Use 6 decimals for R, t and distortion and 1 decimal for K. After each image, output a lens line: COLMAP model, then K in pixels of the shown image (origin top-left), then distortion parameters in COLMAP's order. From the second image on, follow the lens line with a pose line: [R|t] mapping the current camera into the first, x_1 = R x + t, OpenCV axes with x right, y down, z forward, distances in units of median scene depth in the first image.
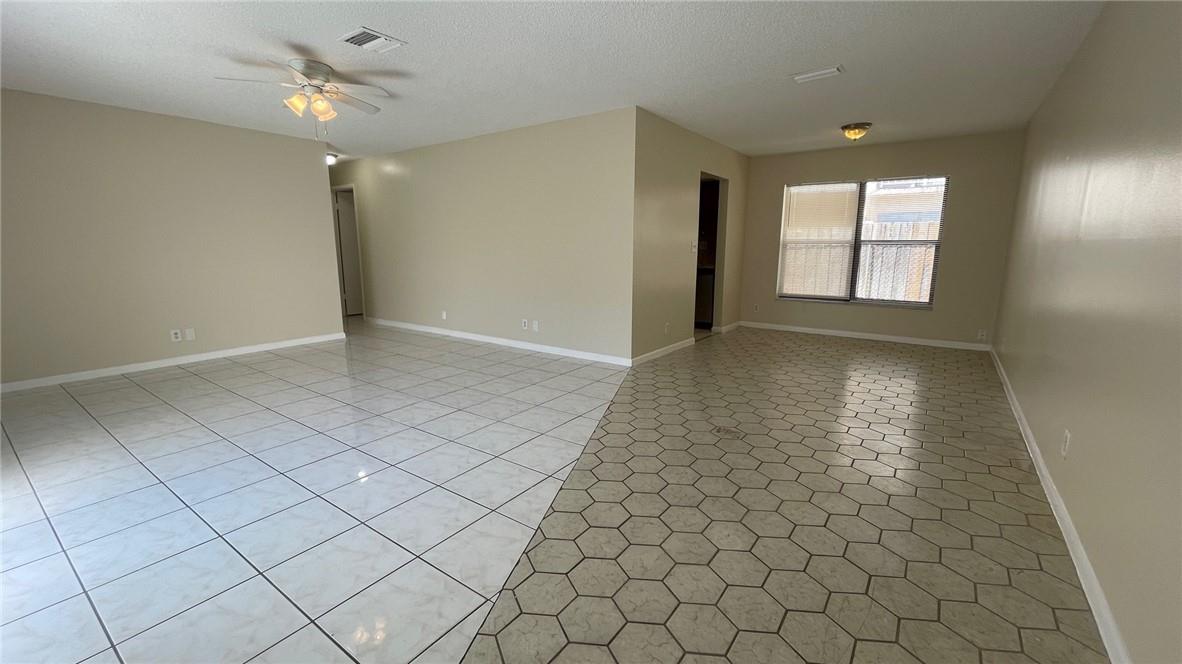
lens RADIAL K [[481.5, 0, 587.9], [0, 481.5, 333.1], [0, 0, 1]] dist [-0.001822, 0.000697]
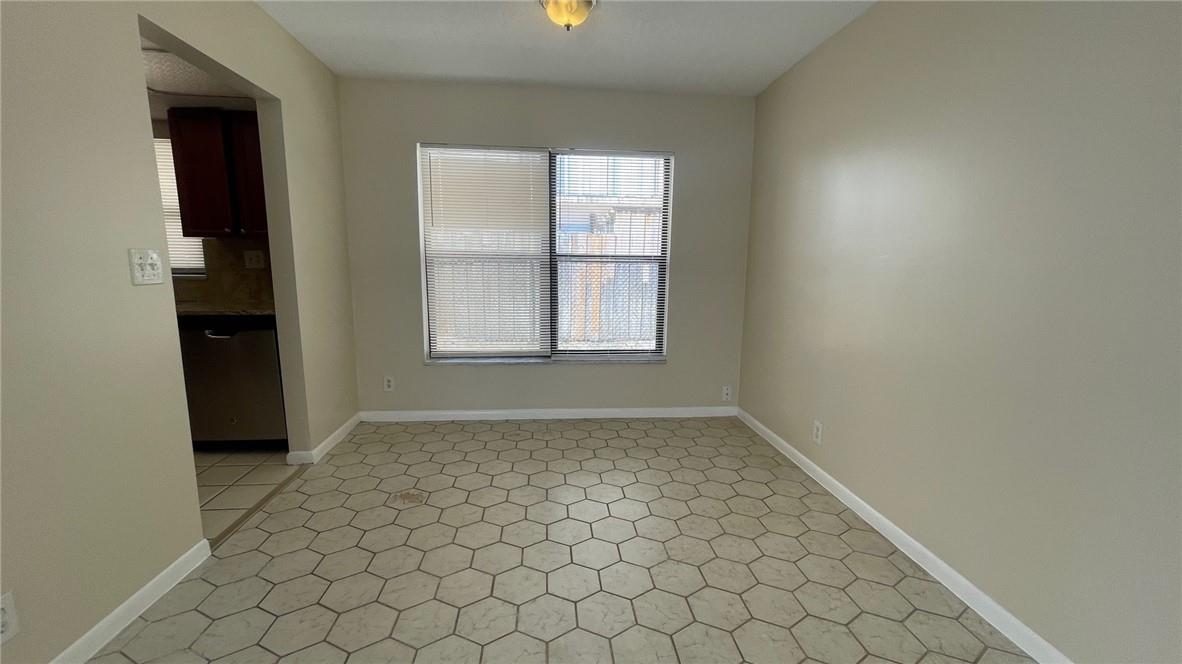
lens RADIAL K [[481.5, 0, 586.9], [0, 481.5, 336.1], [0, 0, 1]] dist [-0.001822, 0.000697]
pose [[0.748401, -0.097139, 0.656095, 0.199251], [0.106616, 0.993972, 0.025548, -0.102887], [-0.654622, 0.050830, 0.754246, 0.532735]]
